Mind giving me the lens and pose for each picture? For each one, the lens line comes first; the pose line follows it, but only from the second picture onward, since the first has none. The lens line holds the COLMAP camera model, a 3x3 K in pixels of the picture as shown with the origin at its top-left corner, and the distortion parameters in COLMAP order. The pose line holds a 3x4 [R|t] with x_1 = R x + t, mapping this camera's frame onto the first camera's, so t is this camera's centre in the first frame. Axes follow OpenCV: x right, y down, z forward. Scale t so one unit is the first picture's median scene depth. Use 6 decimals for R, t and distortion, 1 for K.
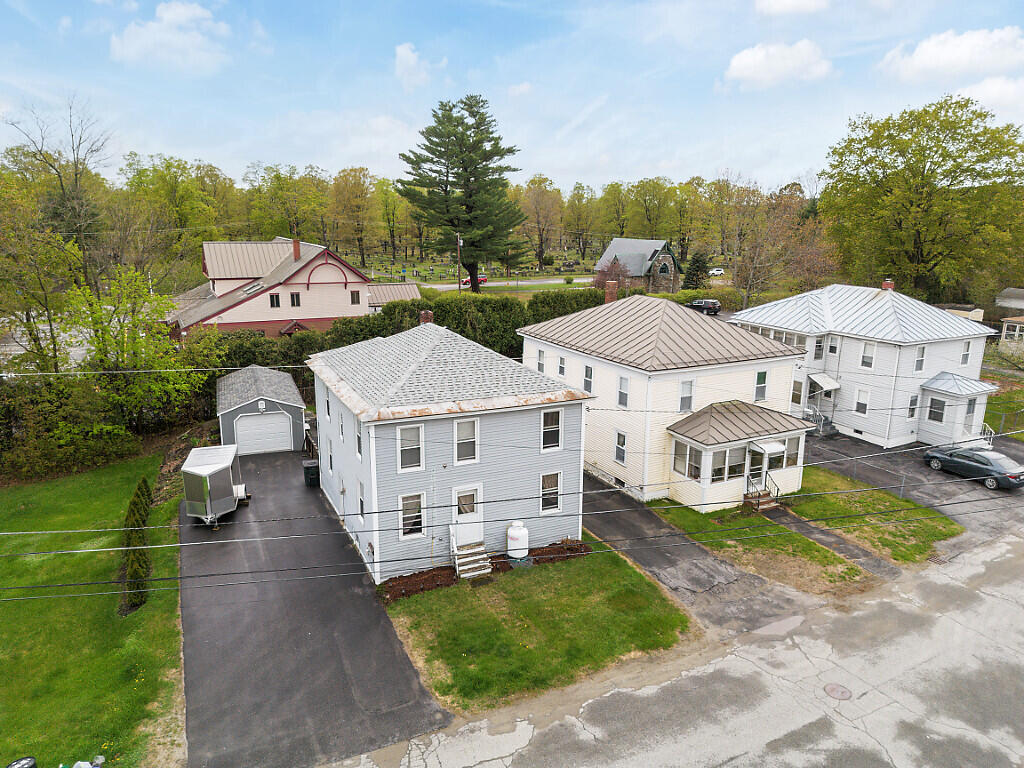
lens RADIAL K [[721.6, 0, 507.5], [0, 721.6, 365.3], [0, 0, 1]] dist [0.064793, -0.053715]
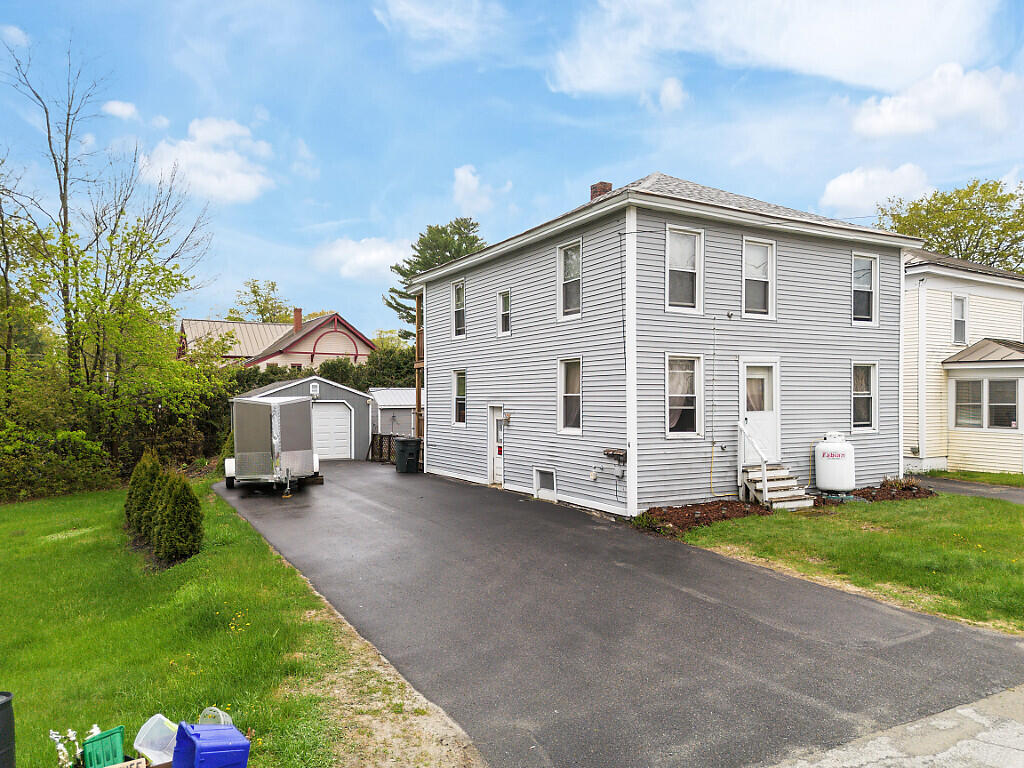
lens RADIAL K [[728.6, 0, 514.1], [0, 728.6, 393.1], [0, 0, 1]] dist [0.055896, -0.045345]
pose [[0.996623, -0.007566, 0.081764, -0.328123], [0.024514, 0.977753, -0.208322, 0.338748], [-0.078369, 0.209623, 0.974637, 0.478263]]
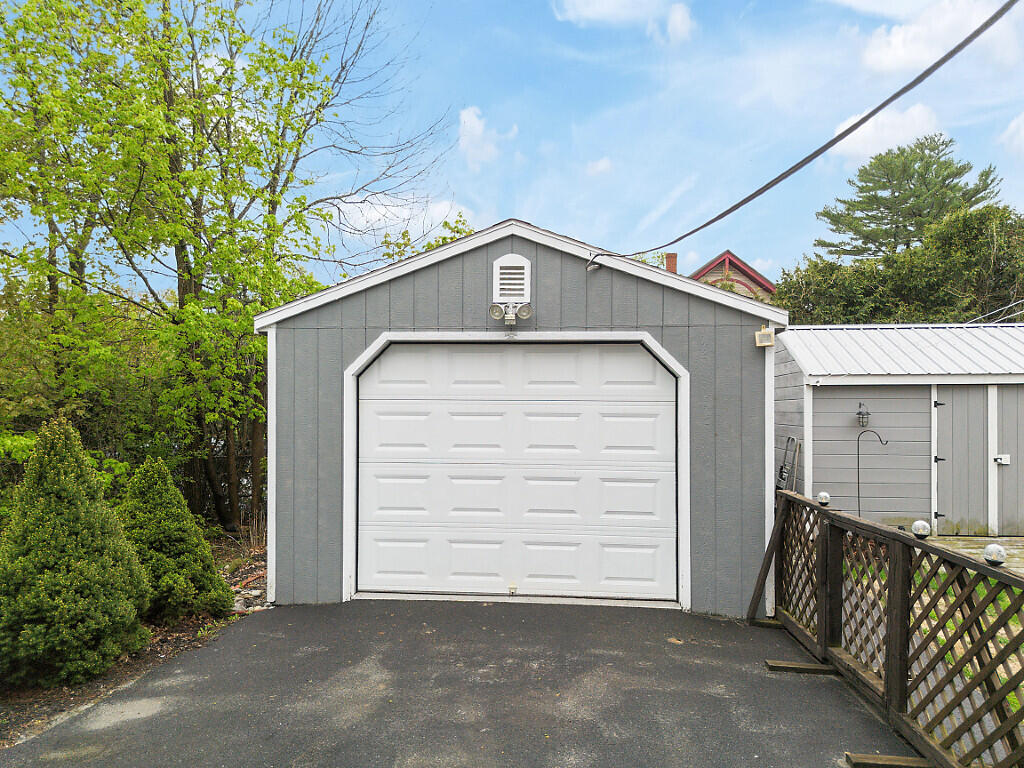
lens RADIAL K [[723.3, 0, 512.0], [0, 723.3, 384.0], [0, 0, 1]] dist [0.061640, -0.045220]
pose [[0.889938, -0.006707, -0.456032, -0.428645], [-0.094027, 0.975714, -0.197842, 0.171639], [0.446284, 0.218946, 0.867694, 1.403442]]
